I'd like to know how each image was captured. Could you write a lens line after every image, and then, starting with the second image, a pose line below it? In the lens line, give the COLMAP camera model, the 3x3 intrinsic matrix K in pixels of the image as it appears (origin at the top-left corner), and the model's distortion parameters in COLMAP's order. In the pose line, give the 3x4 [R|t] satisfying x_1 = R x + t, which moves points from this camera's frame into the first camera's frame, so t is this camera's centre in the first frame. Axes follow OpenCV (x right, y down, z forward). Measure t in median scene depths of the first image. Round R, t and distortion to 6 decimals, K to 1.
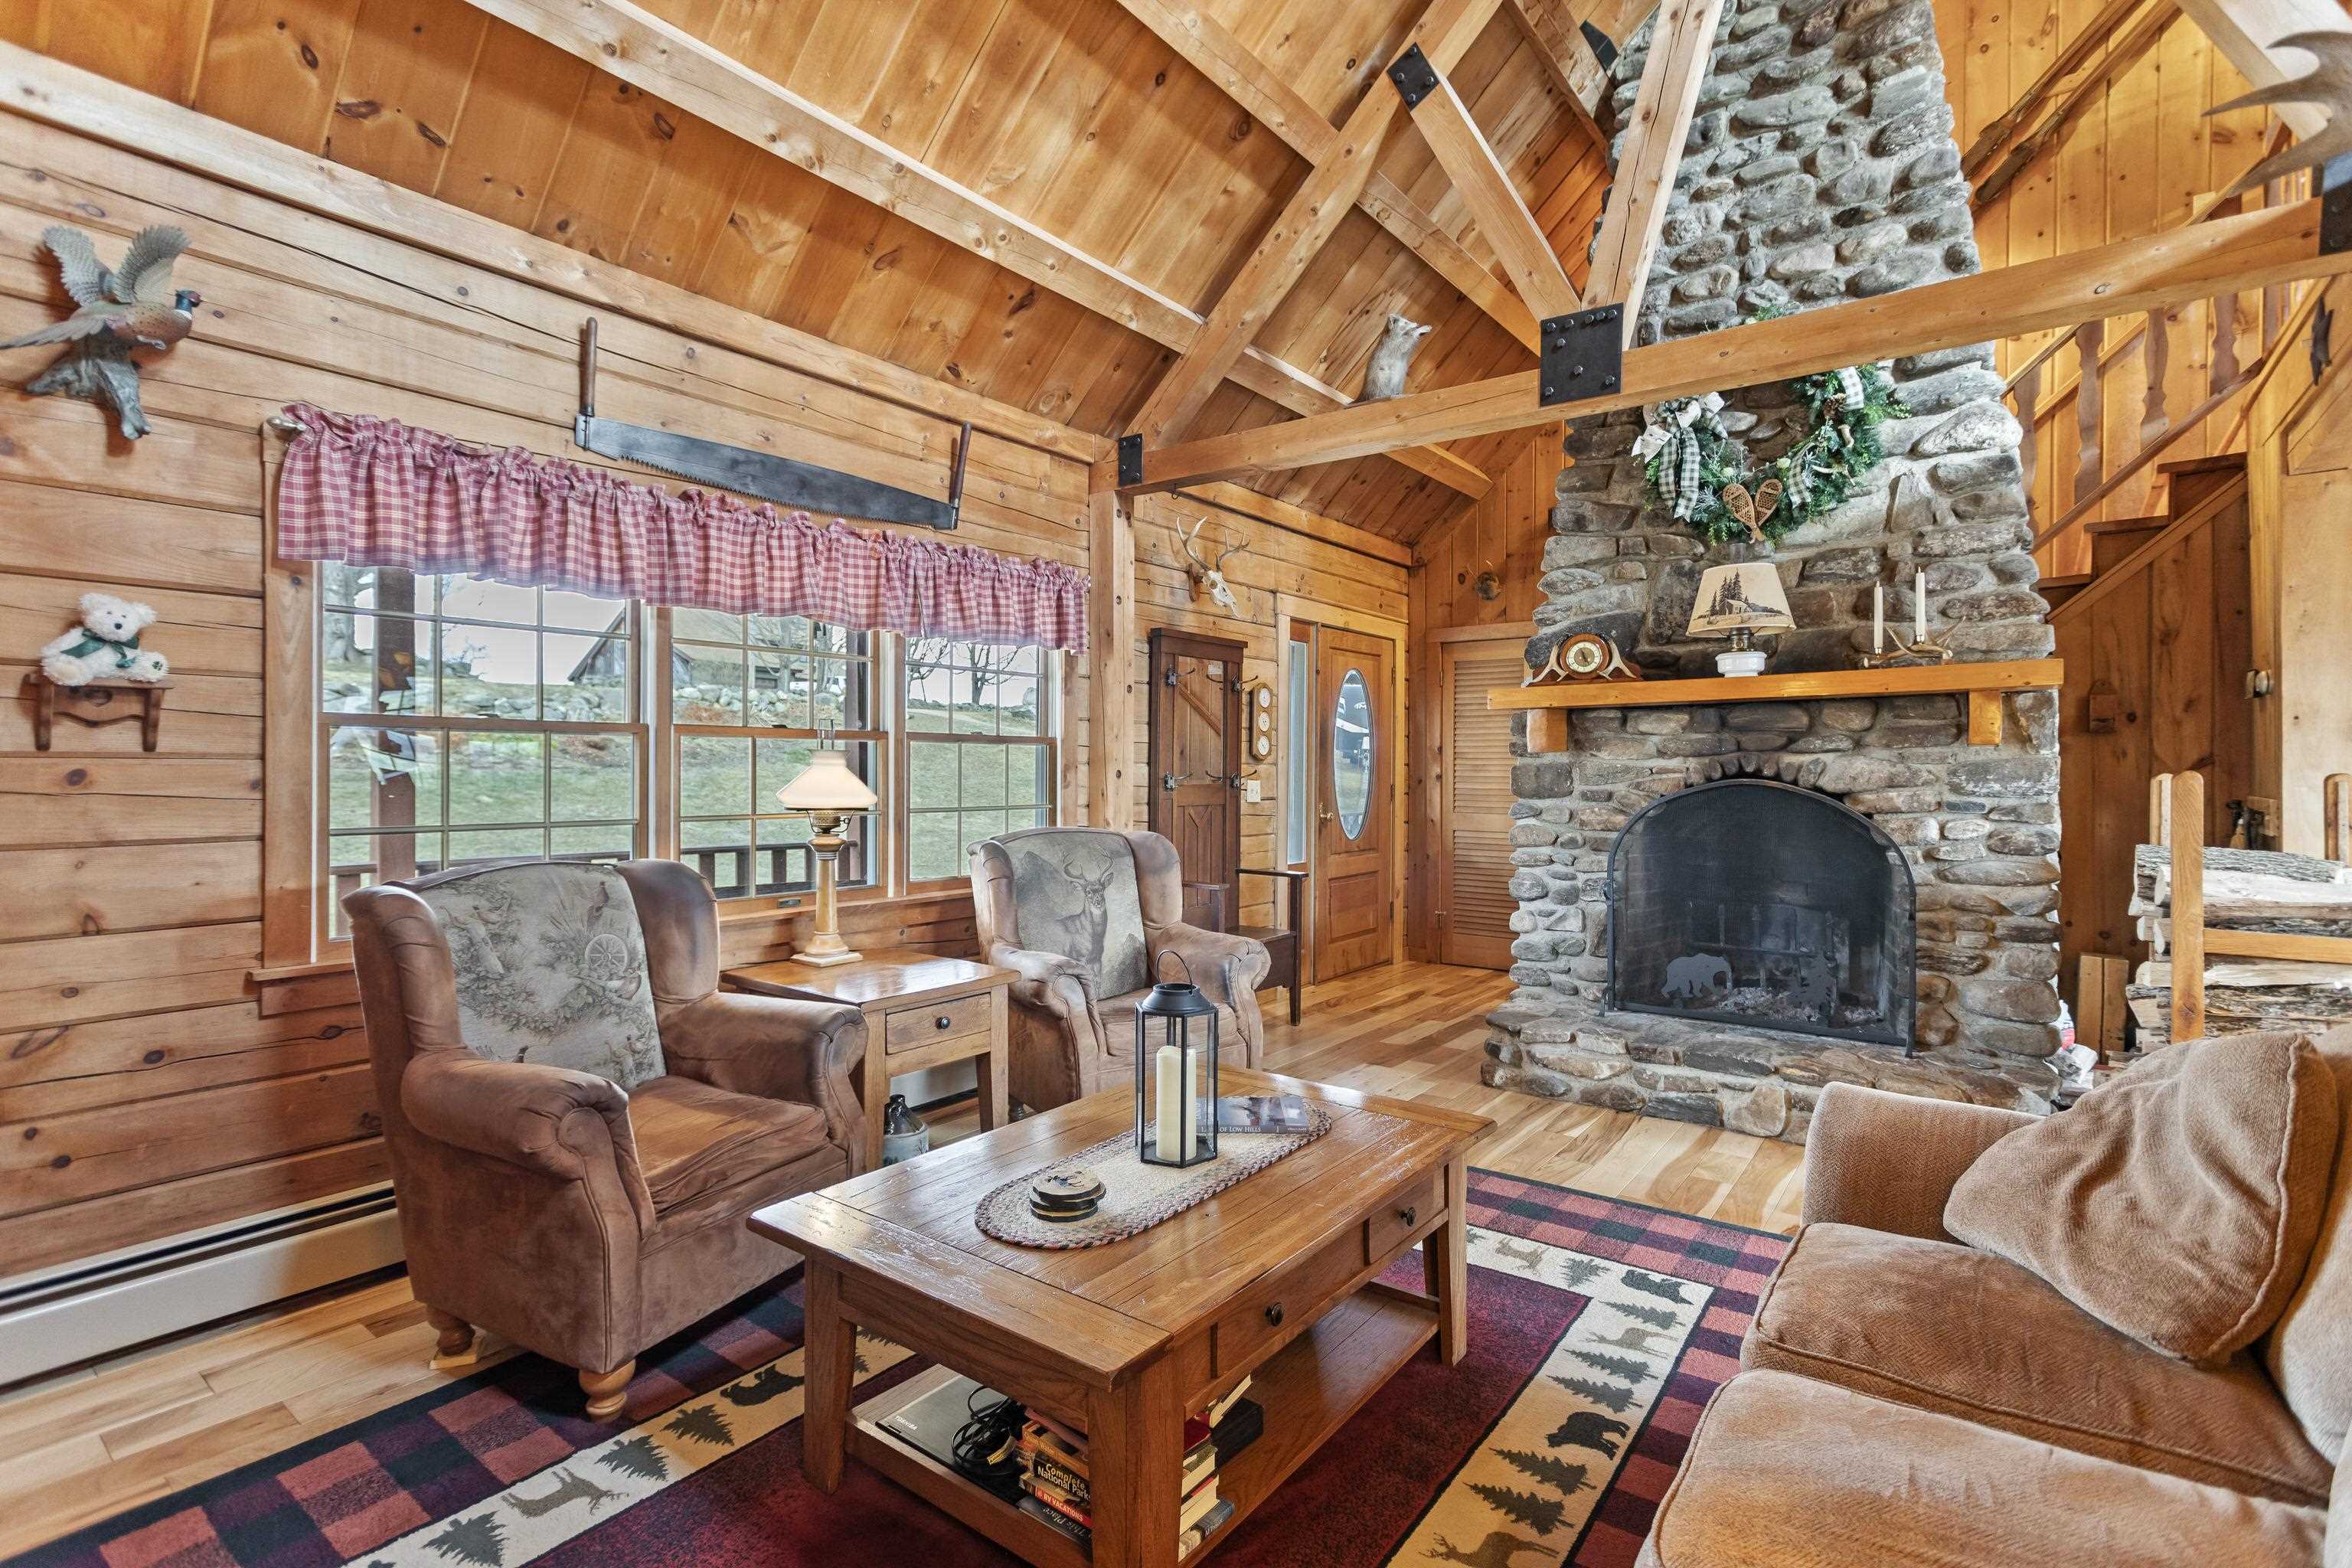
lens RADIAL K [[1110.8, 0, 1189.9], [0, 1110.8, 774.1], [0, 0, 1]] dist [0.002331, 0.001008]
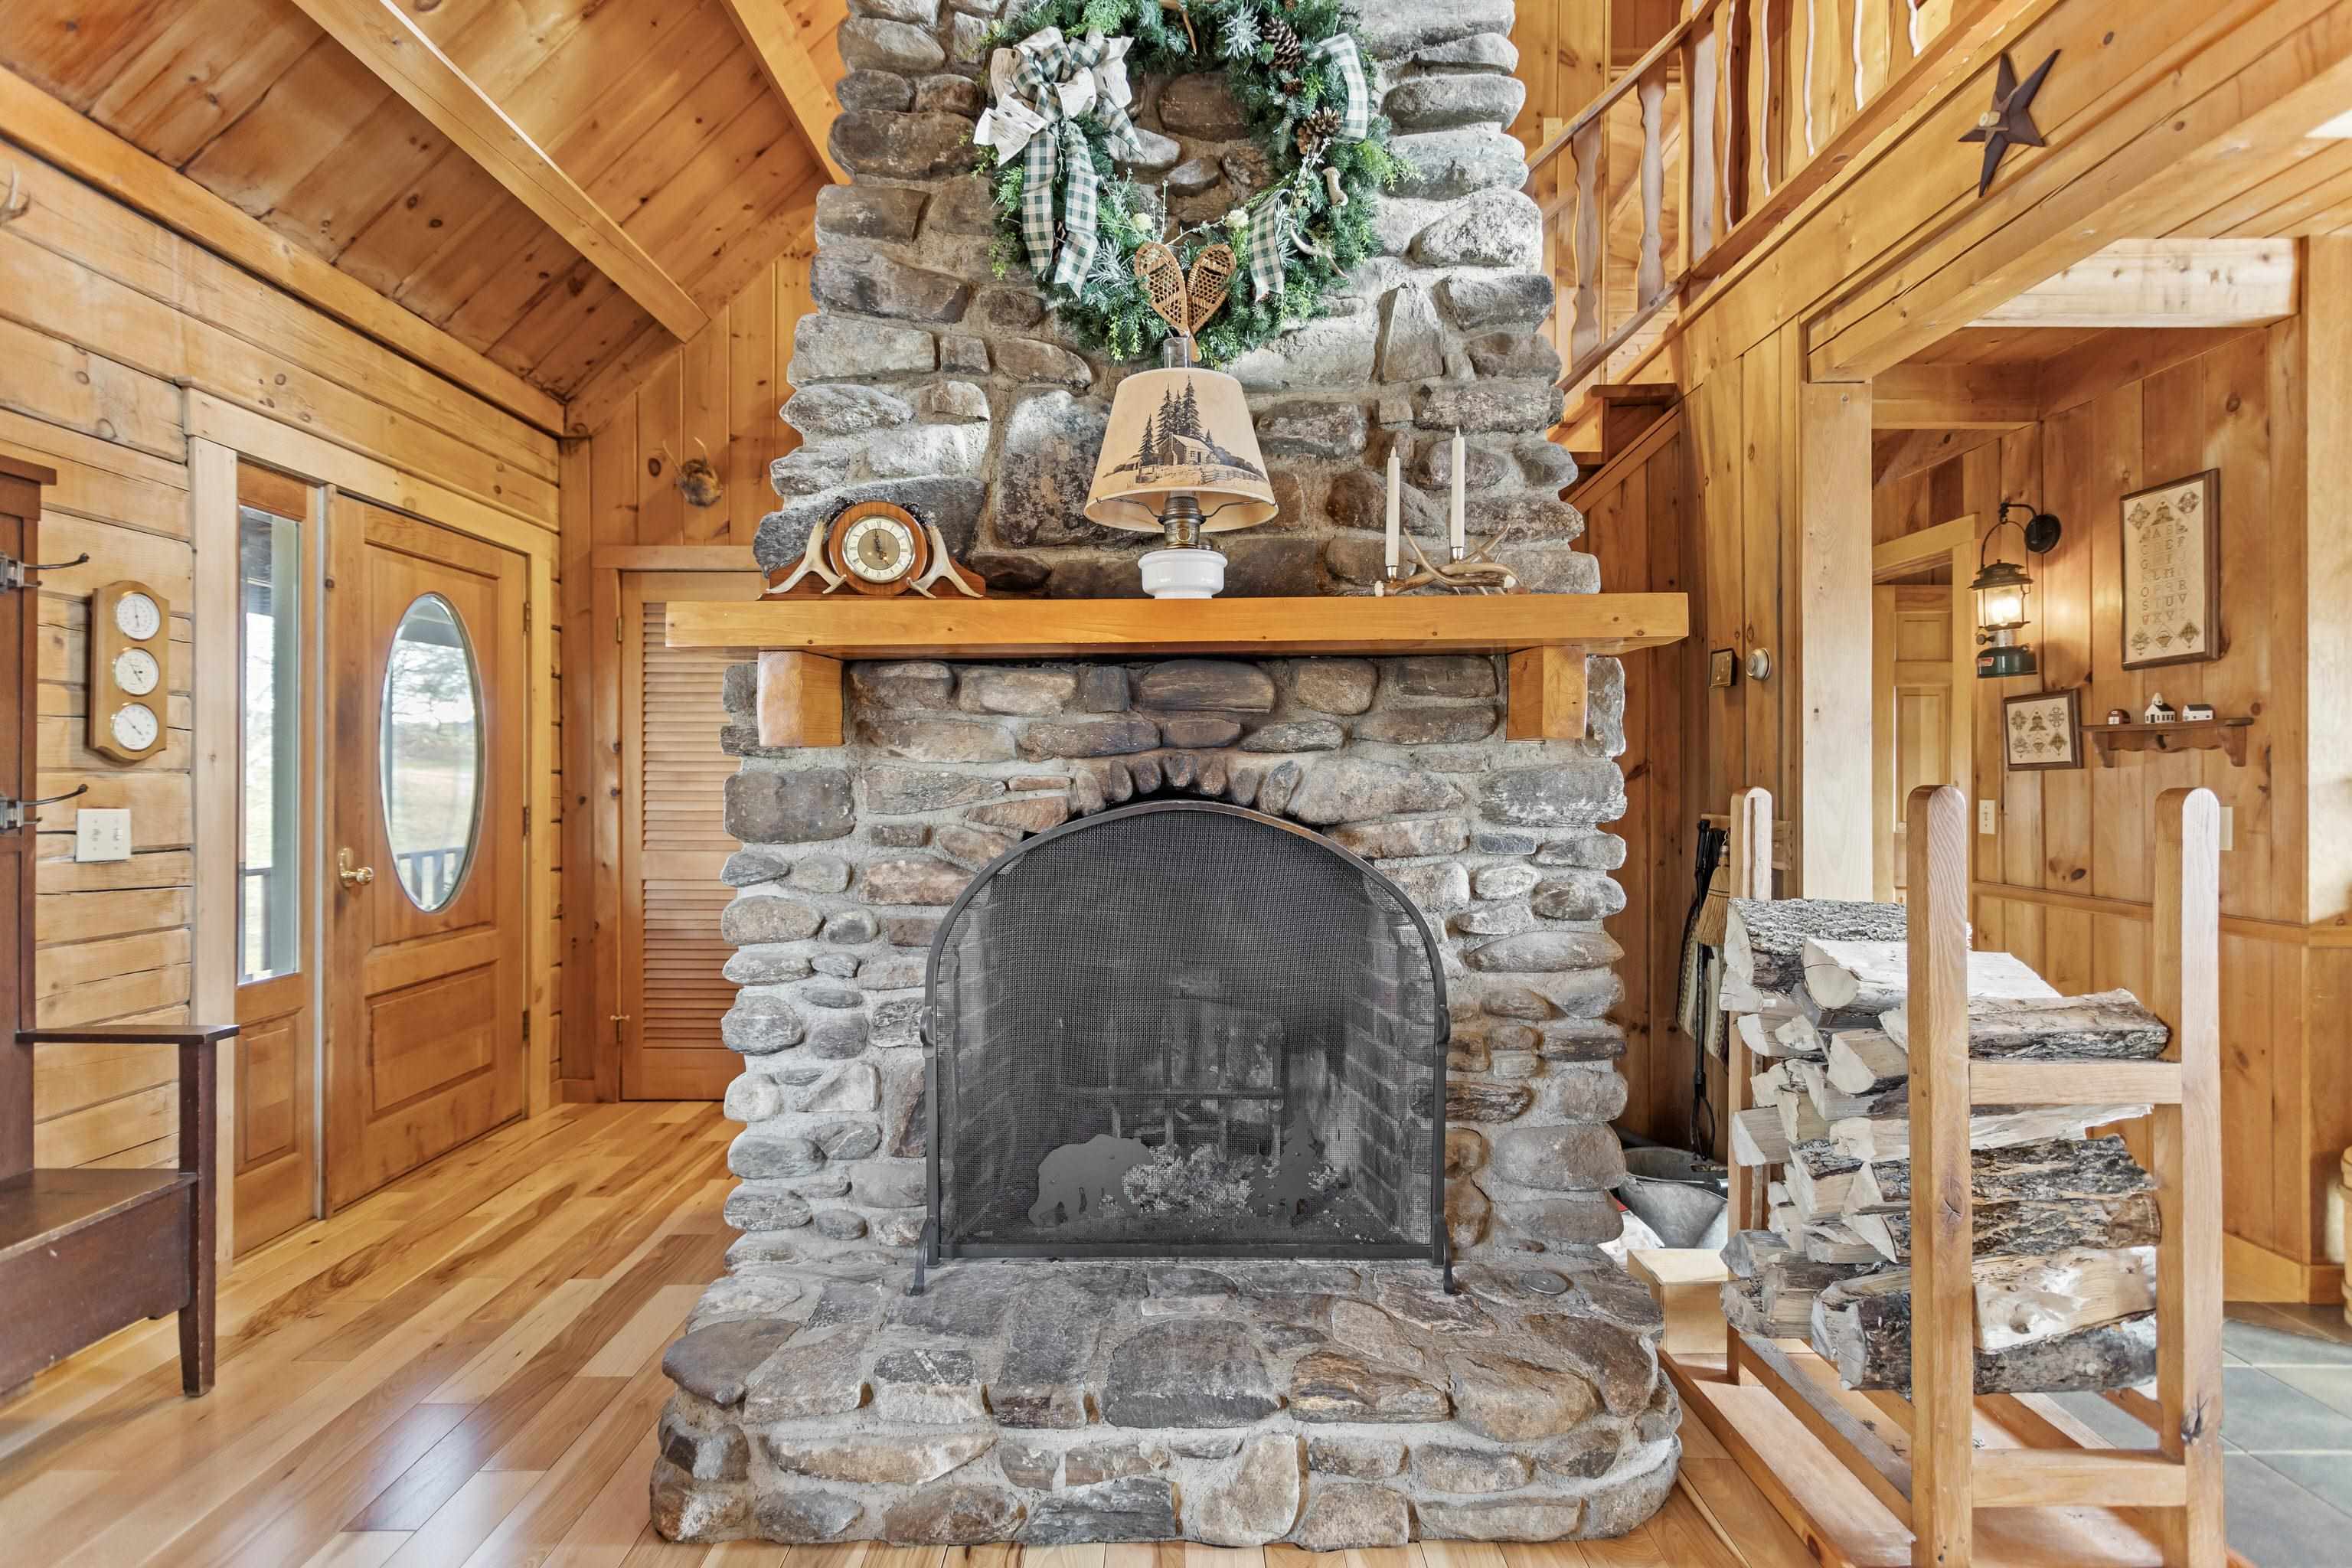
lens RADIAL K [[1111.6, 0, 1184.0], [0, 1111.6, 782.2], [0, 0, 1]] dist [-0.012249, 0.013166]
pose [[0.795935, -0.004845, 0.605362, 0.185748], [0.003986, 0.999988, 0.002762, -0.005744], [-0.605369, 0.000214, 0.795945, 0.591792]]
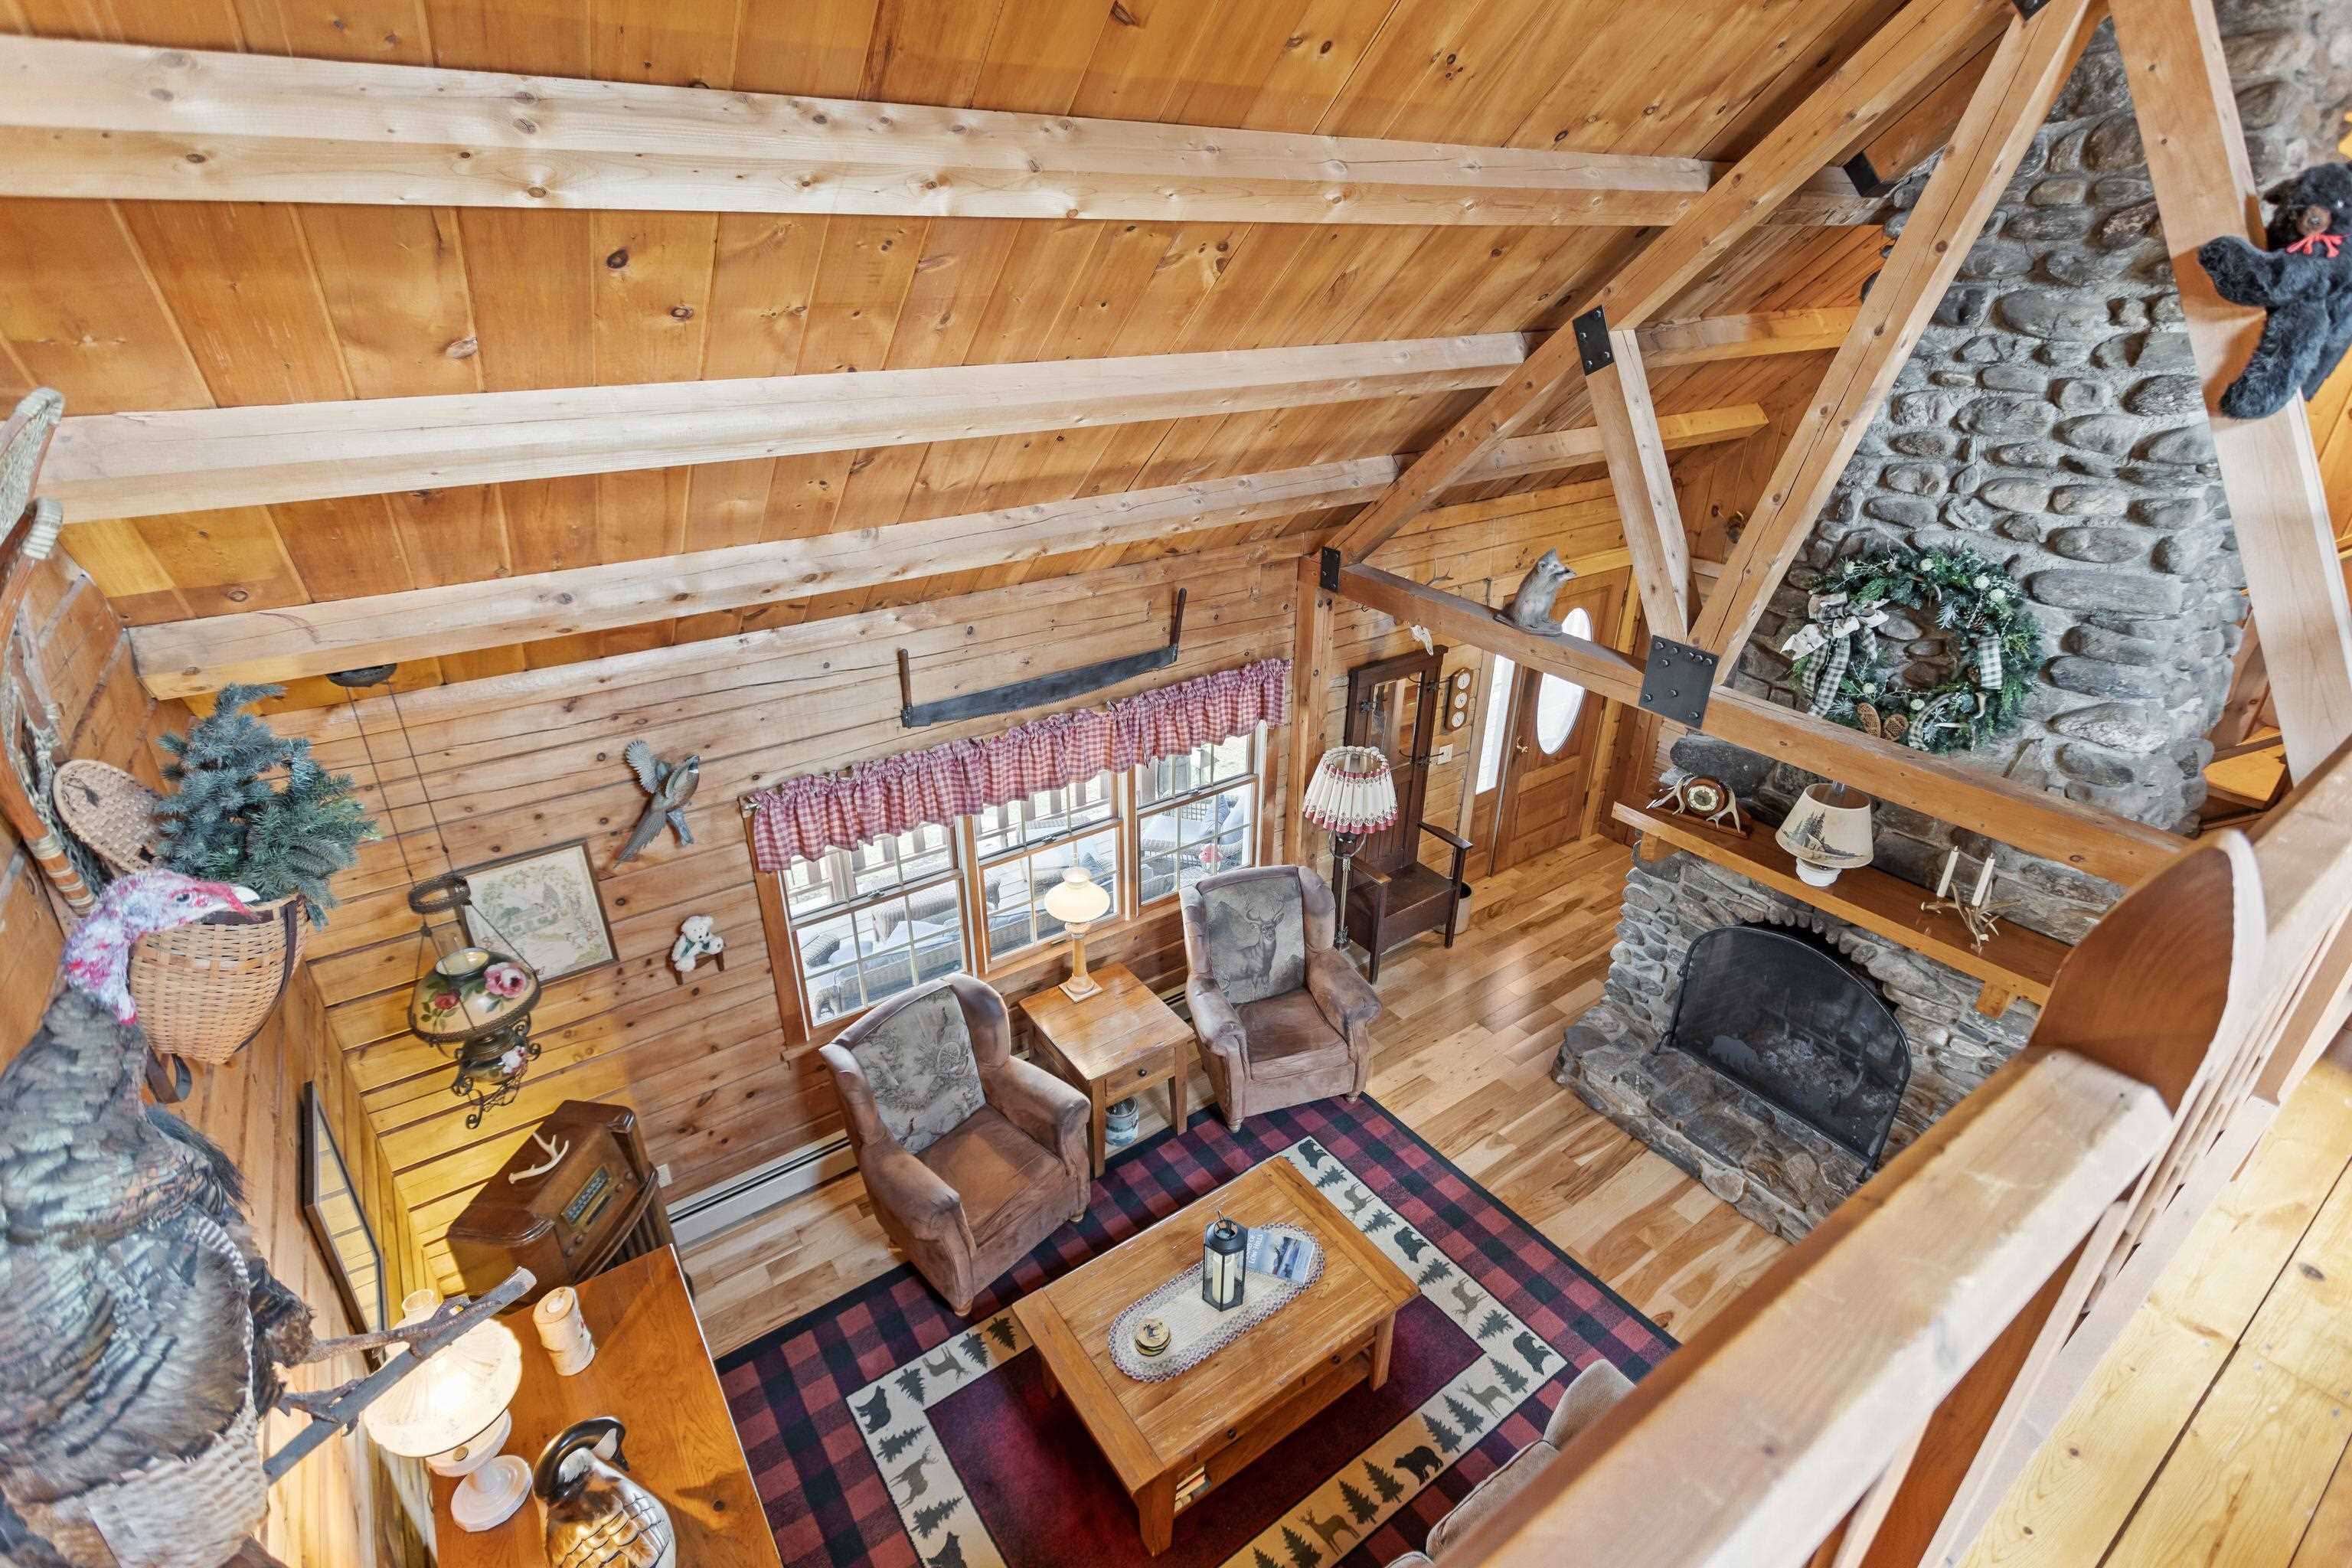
lens RADIAL K [[1103.1, 0, 1191.8], [0, 1103.1, 781.3], [0, 0, 1]] dist [0.000077, 0.000202]
pose [[0.953438, 0.140010, -0.267120, 0.169715], [-0.008382, 0.897669, 0.440592, -0.679577], [0.301473, -0.417838, 0.857045, -0.138408]]
